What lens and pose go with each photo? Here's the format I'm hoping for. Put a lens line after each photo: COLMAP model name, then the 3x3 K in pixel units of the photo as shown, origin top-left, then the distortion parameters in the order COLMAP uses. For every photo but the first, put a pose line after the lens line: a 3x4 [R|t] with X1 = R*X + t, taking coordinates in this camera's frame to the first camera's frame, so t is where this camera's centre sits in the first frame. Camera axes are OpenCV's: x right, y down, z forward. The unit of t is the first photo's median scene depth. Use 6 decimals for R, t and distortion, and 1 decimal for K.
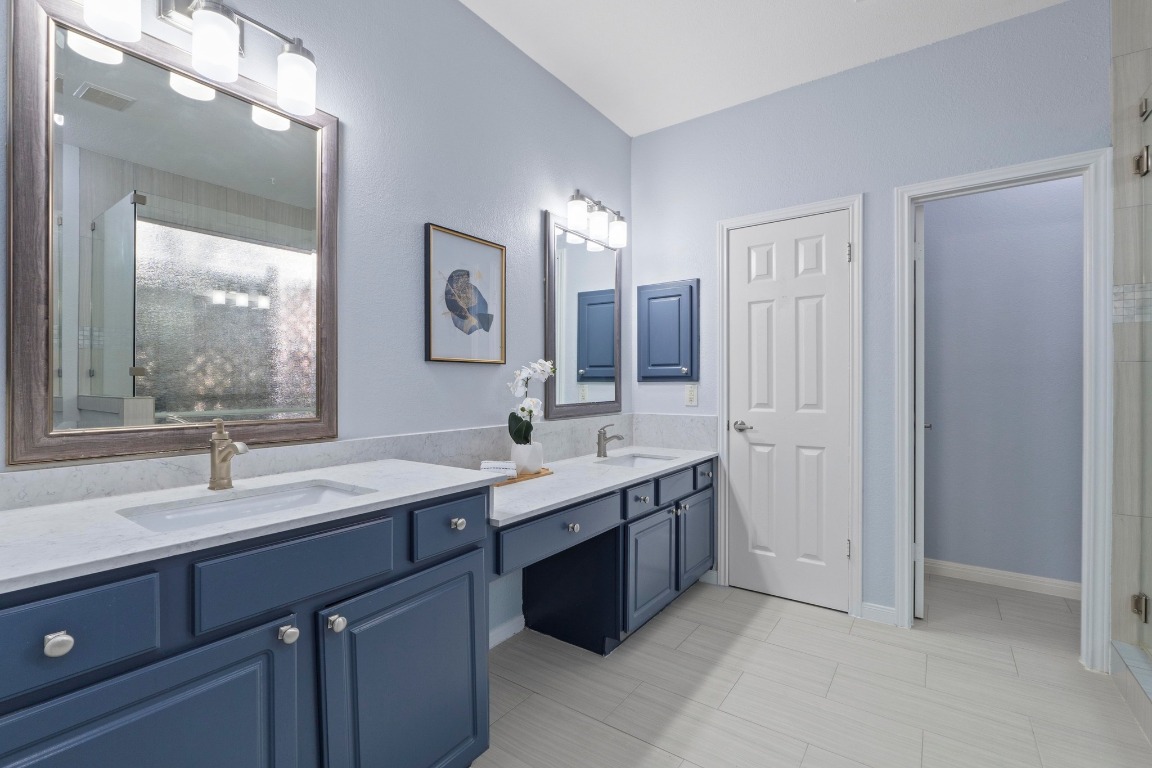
lens RADIAL K [[497.1, 0, 585.5], [0, 497.1, 384.5], [0, 0, 1]] dist [-0.007846, 0.000483]
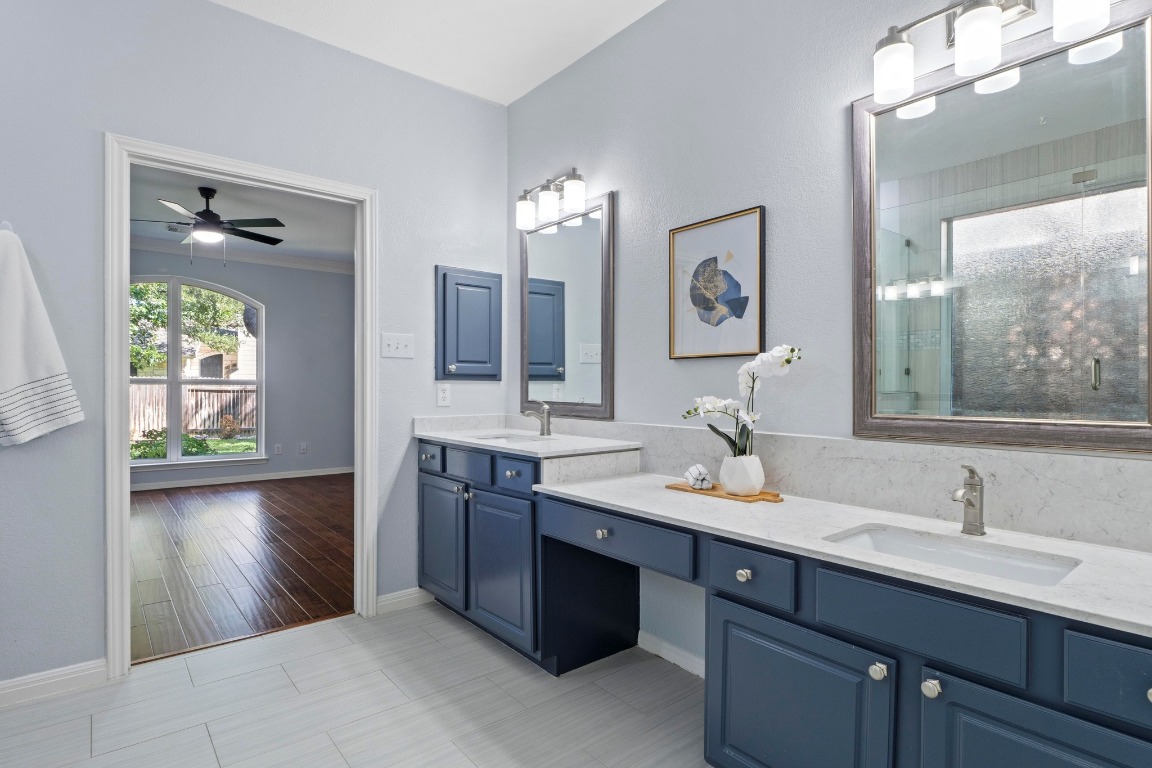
lens RADIAL K [[577.0, 0, 582.5], [0, 577.0, 384.6], [0, 0, 1]] dist [-0.003152, -0.000285]
pose [[-0.247508, 0.005161, -0.968872, 0.860008], [0.001002, 0.999987, 0.005071, 0.000819], [0.968885, 0.000284, -0.247510, 1.033369]]
